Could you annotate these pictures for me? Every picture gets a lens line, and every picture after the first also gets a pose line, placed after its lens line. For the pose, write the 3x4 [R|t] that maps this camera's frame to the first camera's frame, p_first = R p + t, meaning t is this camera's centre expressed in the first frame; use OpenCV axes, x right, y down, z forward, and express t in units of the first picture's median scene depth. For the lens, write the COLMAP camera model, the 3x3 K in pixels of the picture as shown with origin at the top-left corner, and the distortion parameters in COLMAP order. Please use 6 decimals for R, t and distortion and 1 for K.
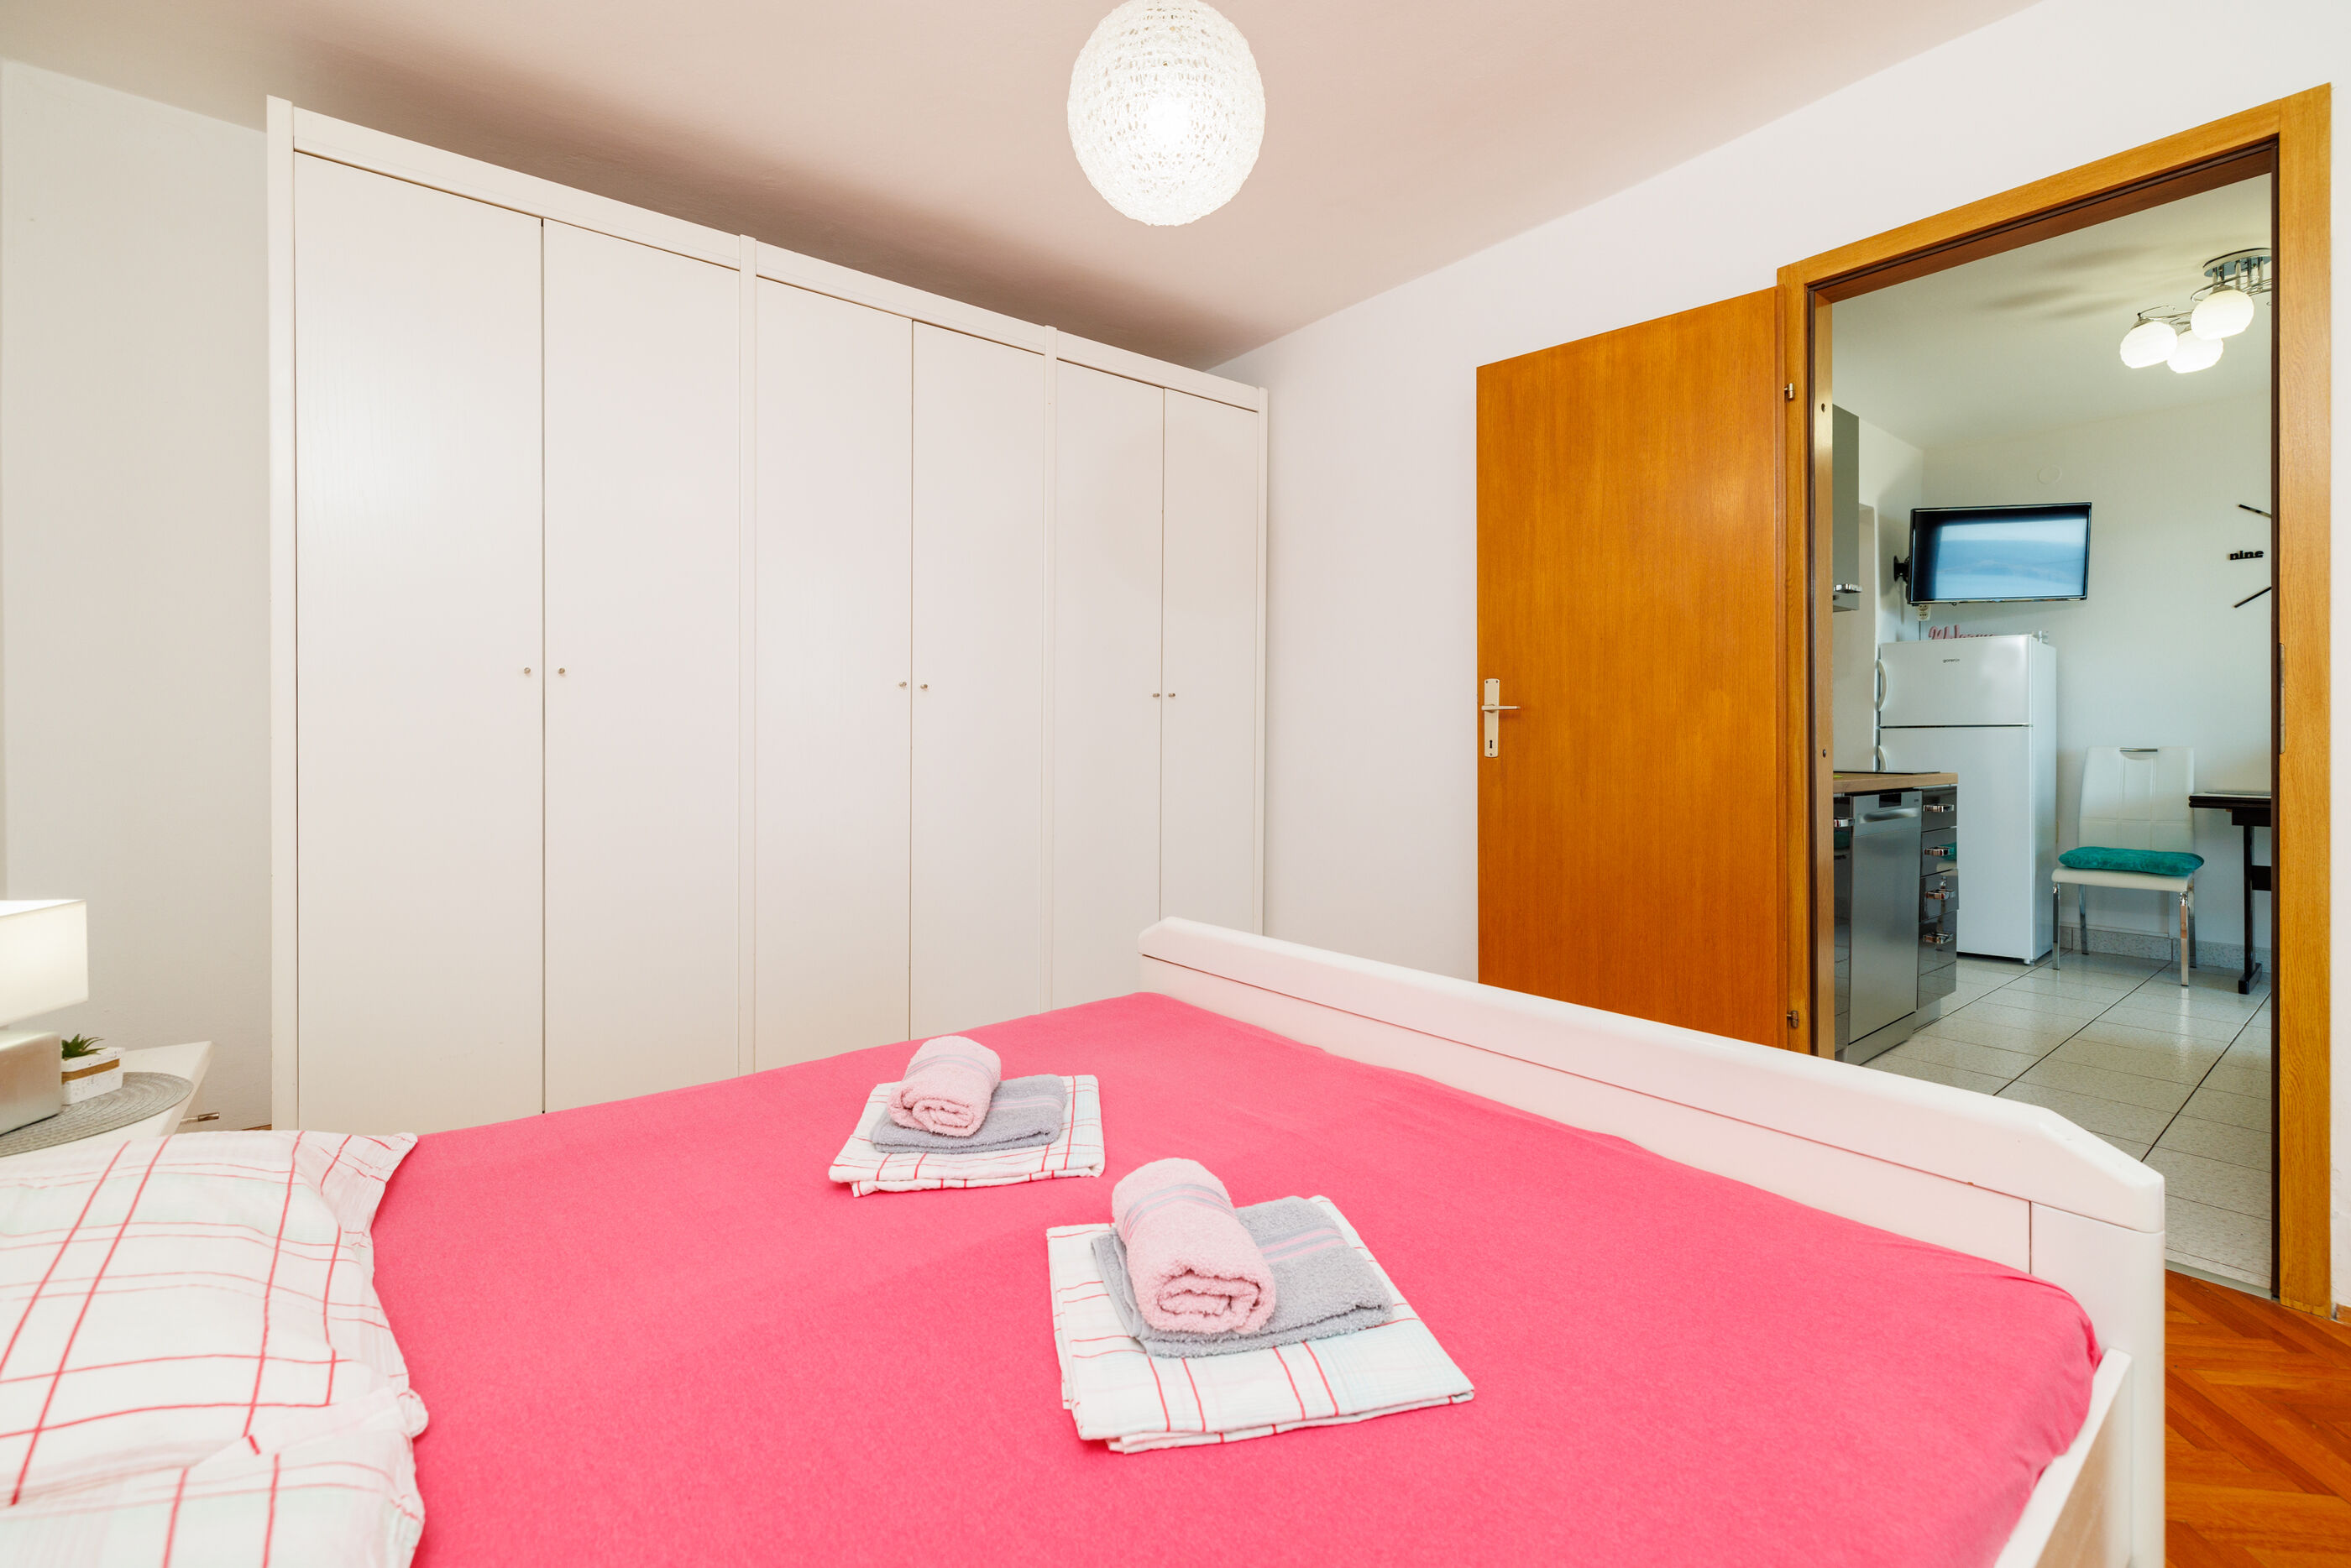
lens RADIAL K [[1017.5, 0, 1198.2], [0, 1017.5, 741.9], [0, 0, 1]] dist [0.000744, 0.000679]
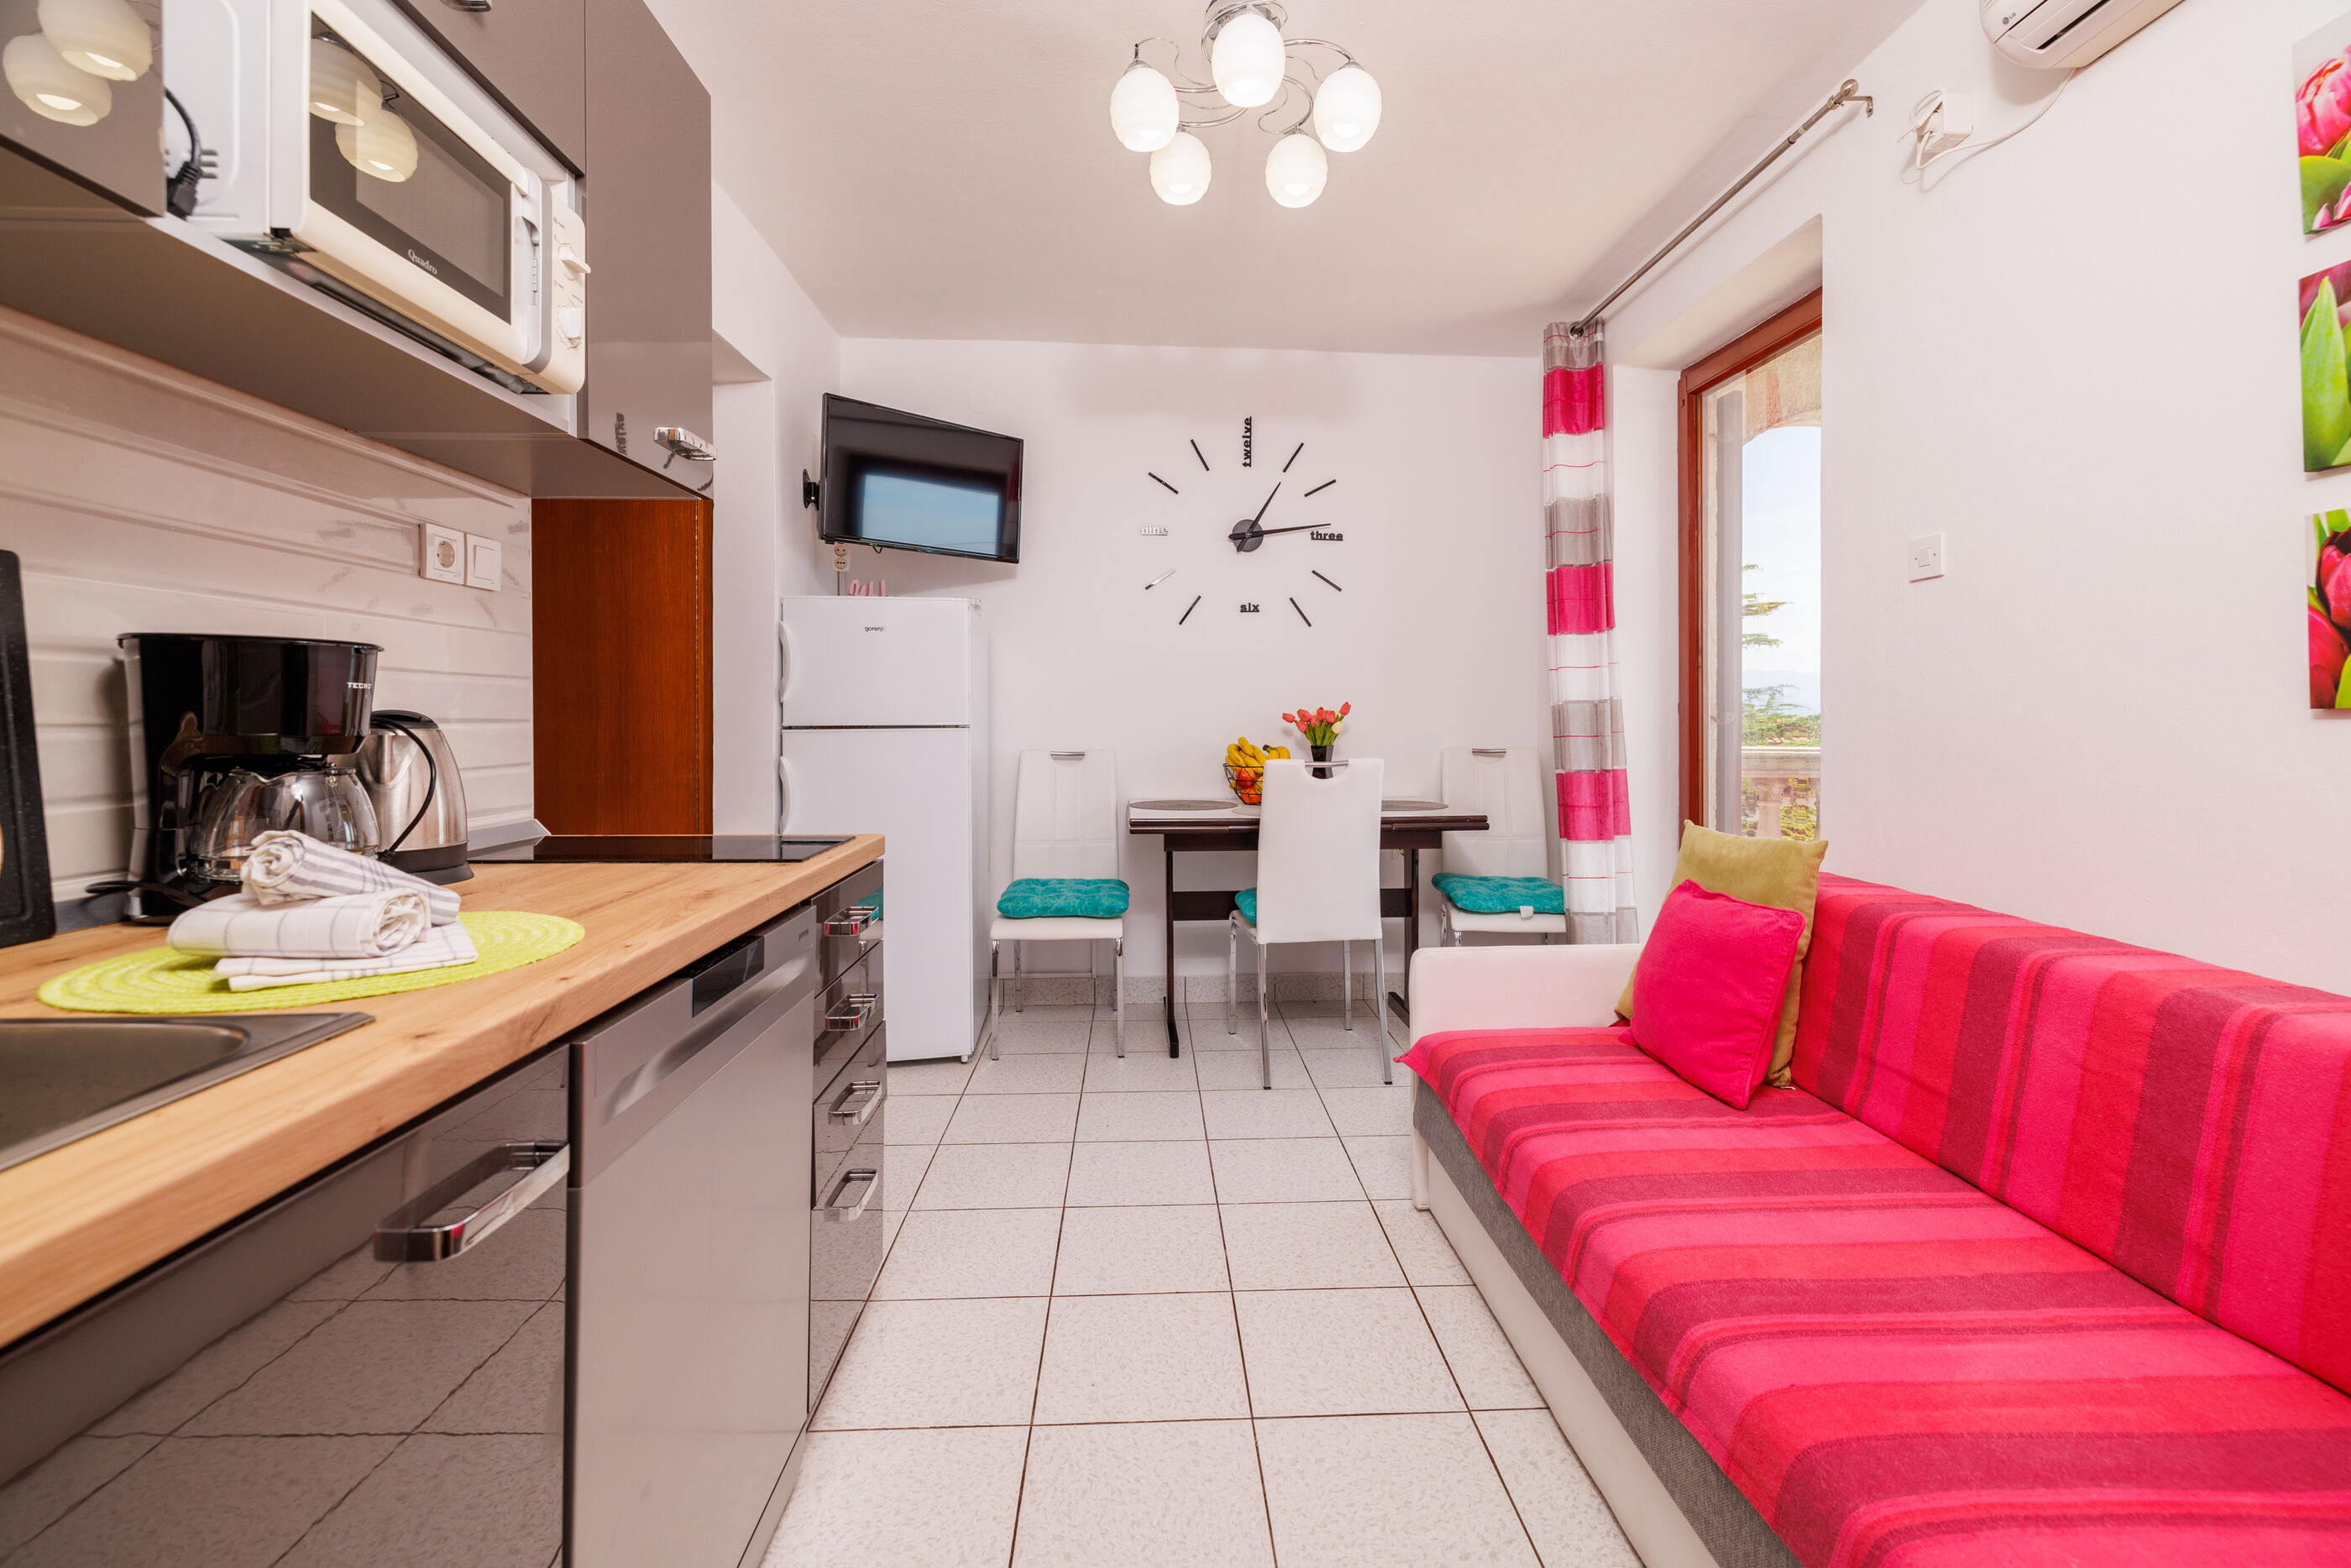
lens RADIAL K [[1017.5, 0, 1181.6], [0, 1017.5, 712.5], [0, 0, 1]] dist [0.000744, 0.000679]
pose [[0.603032, -0.001076, 0.797716, 0.328784], [0.003354, 0.999994, -0.001187, -0.027293], [-0.797710, 0.003392, 0.603032, 0.440179]]
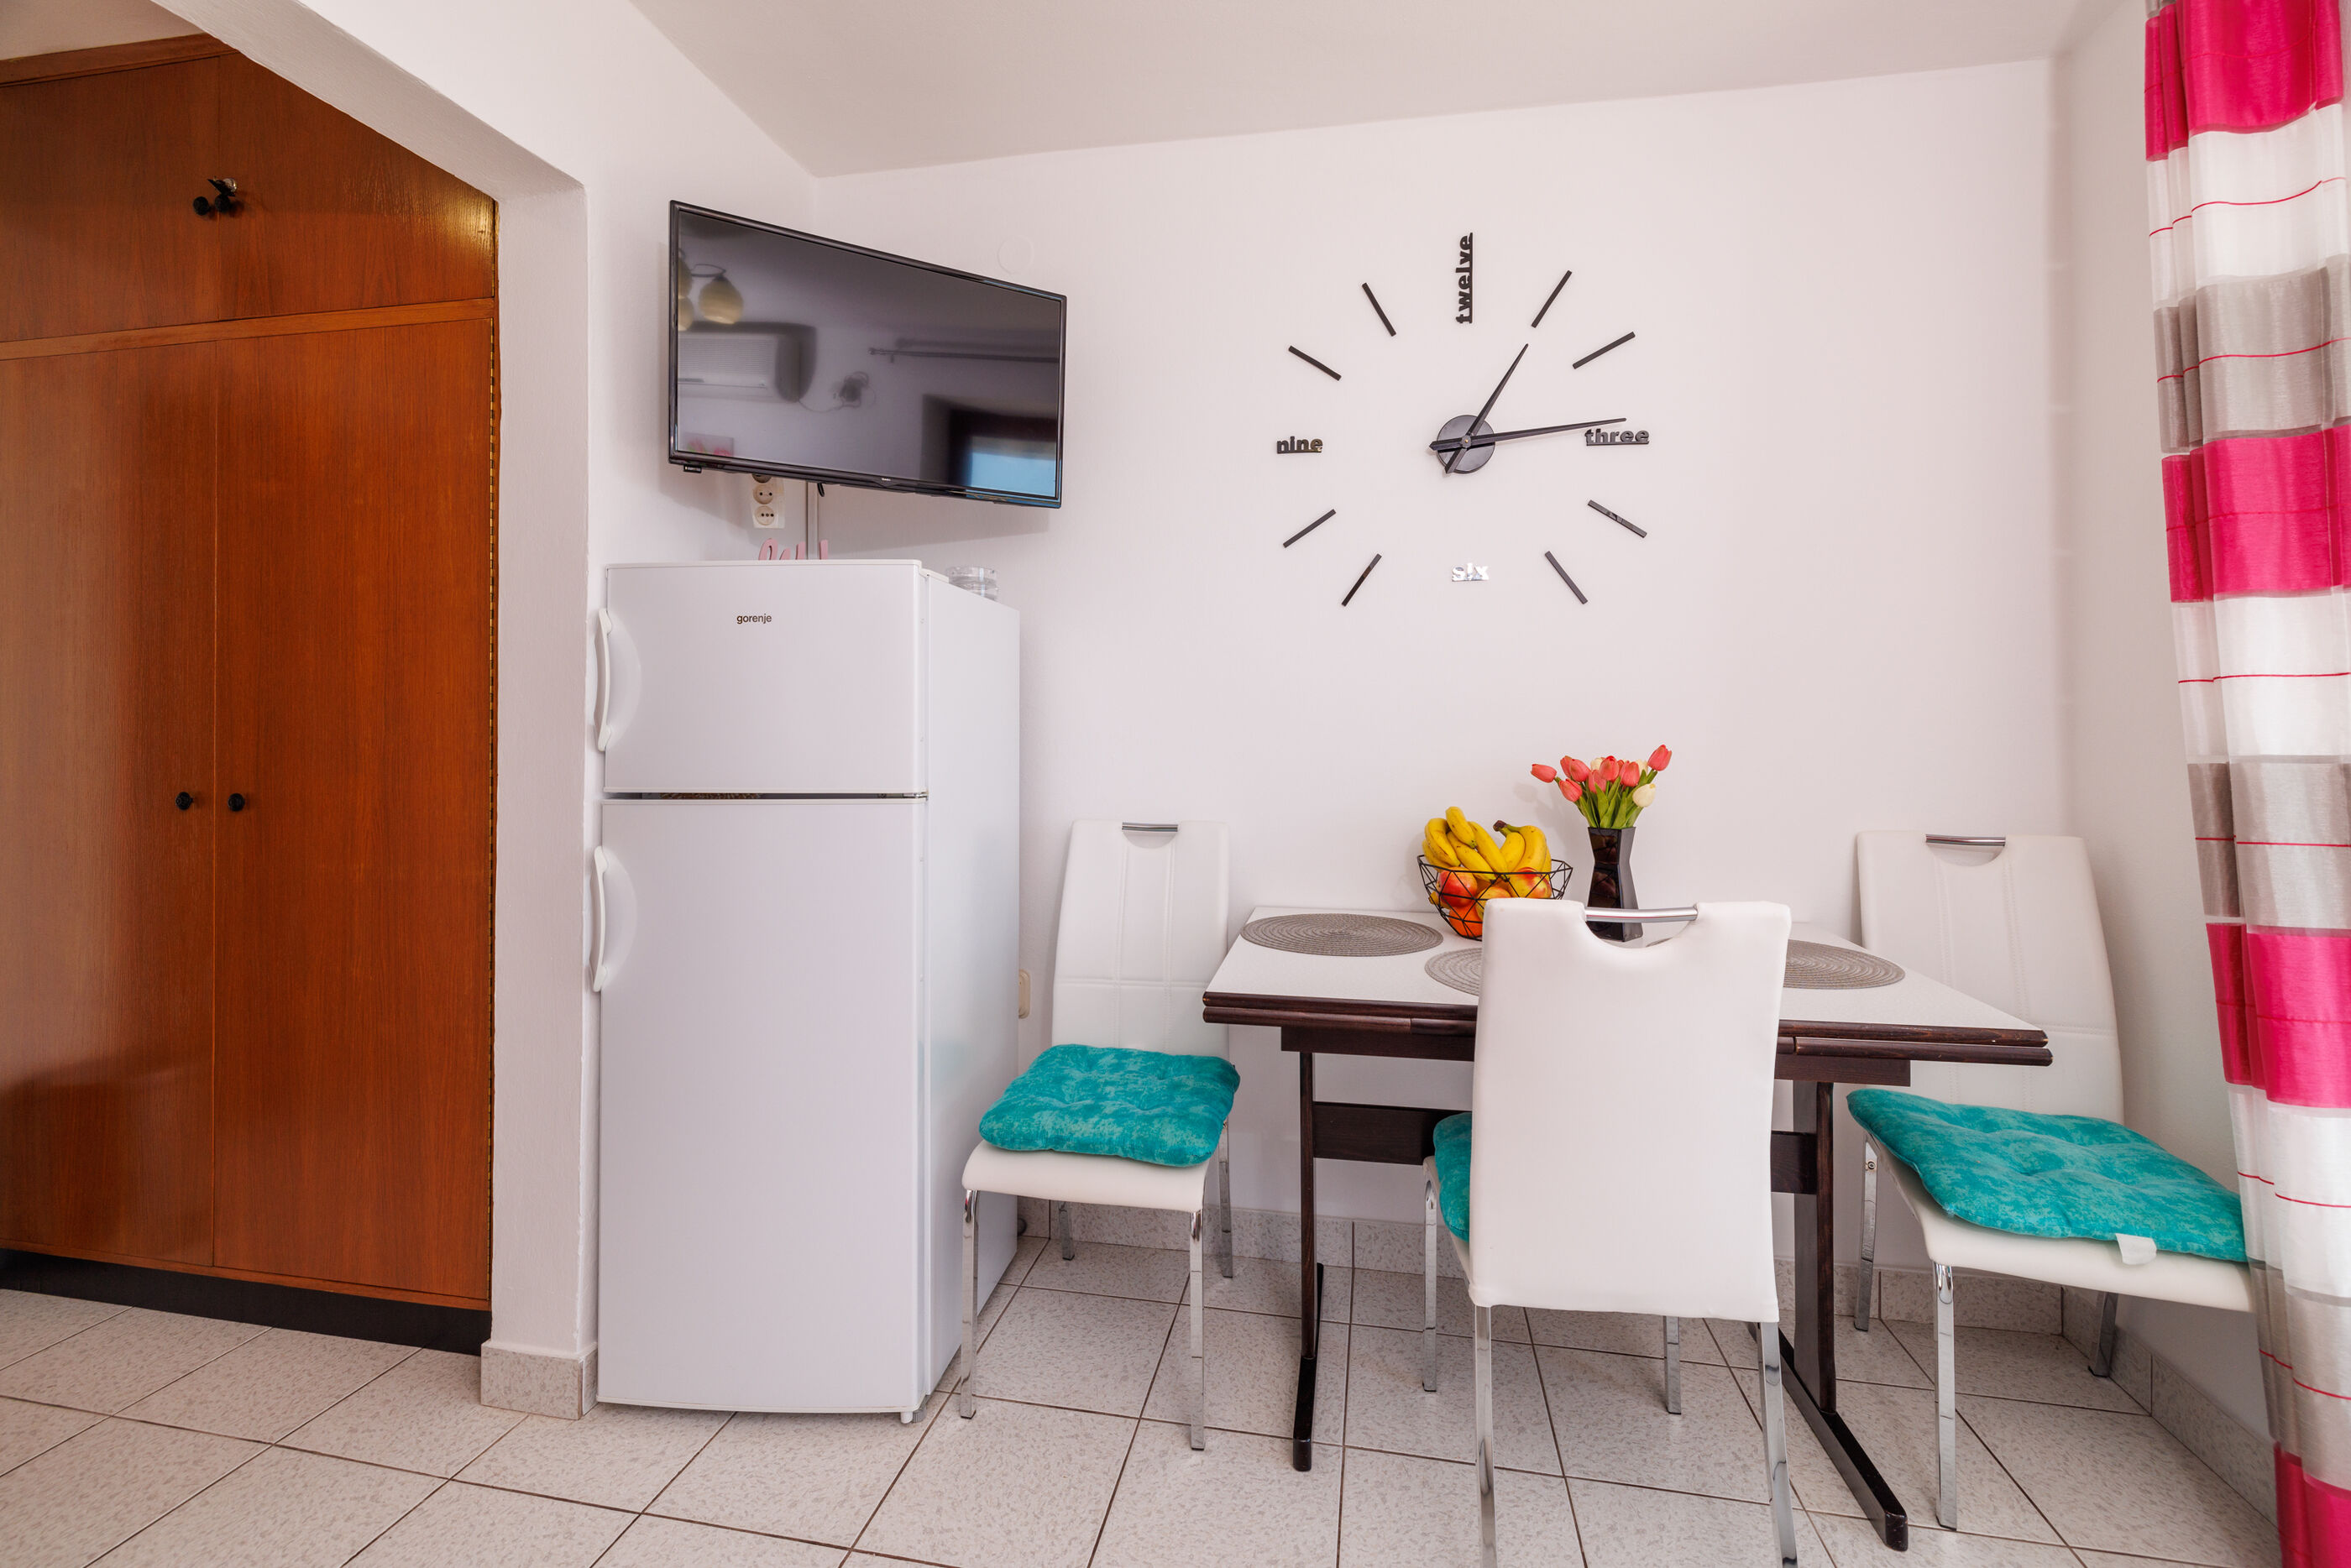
lens RADIAL K [[1017.5, 0, 1173.1], [0, 1017.5, 717.4], [0, 0, 1]] dist [0.000744, 0.000679]
pose [[0.774763, 0.001094, 0.632251, 0.643827], [0.002445, 0.999986, -0.004727, -0.046669], [-0.632247, 0.005208, 0.774749, 0.632800]]
